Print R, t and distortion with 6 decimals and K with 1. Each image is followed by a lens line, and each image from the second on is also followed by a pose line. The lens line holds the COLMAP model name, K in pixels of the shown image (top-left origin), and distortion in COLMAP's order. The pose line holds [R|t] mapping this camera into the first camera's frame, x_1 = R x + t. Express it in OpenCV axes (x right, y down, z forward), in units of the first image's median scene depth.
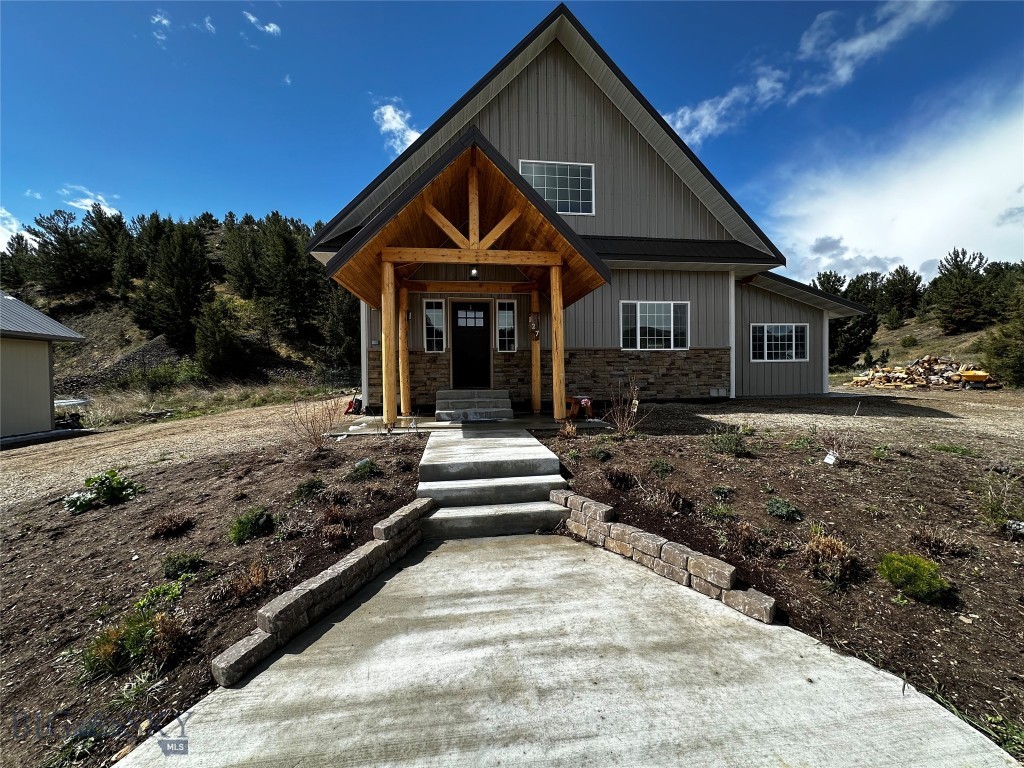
lens RADIAL K [[409.1, 0, 512.0], [0, 409.1, 384.0], [0, 0, 1]] dist [0.000390, 0.000001]
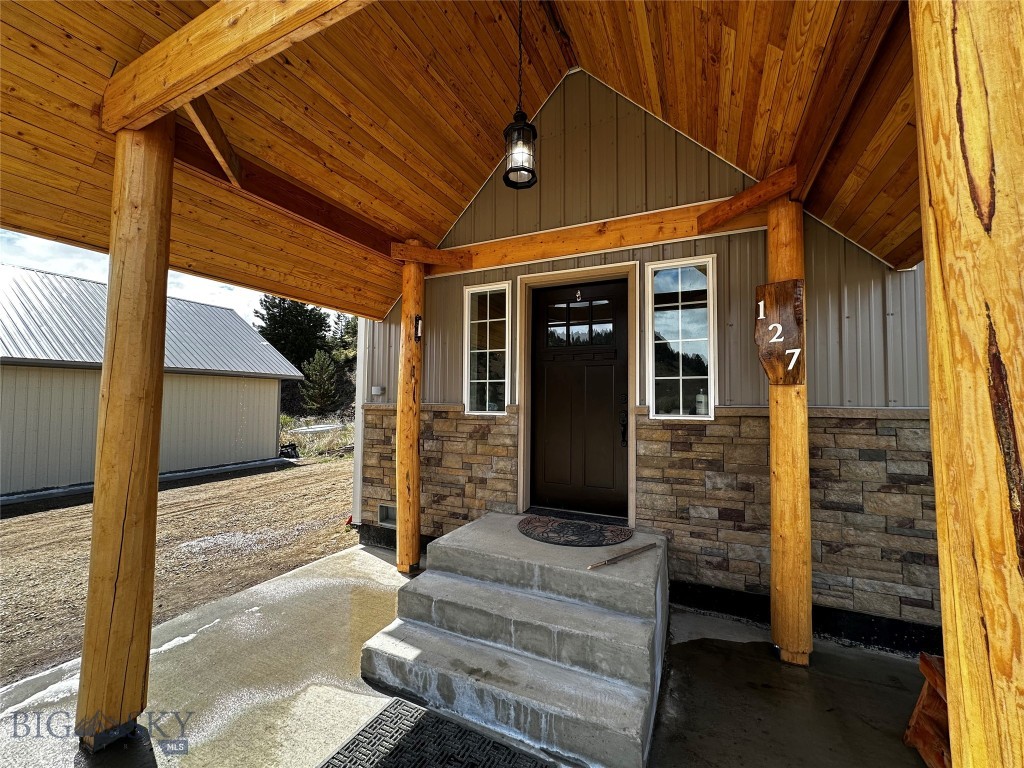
lens RADIAL K [[409.1, 0, 512.0], [0, 409.1, 384.0], [0, 0, 1]] dist [0.000390, 0.000001]
pose [[0.844546, -0.002967, -0.535476, 0.012648], [-0.030030, 0.998148, -0.052894, -0.022352], [0.534641, 0.060752, 0.842893, 0.172621]]
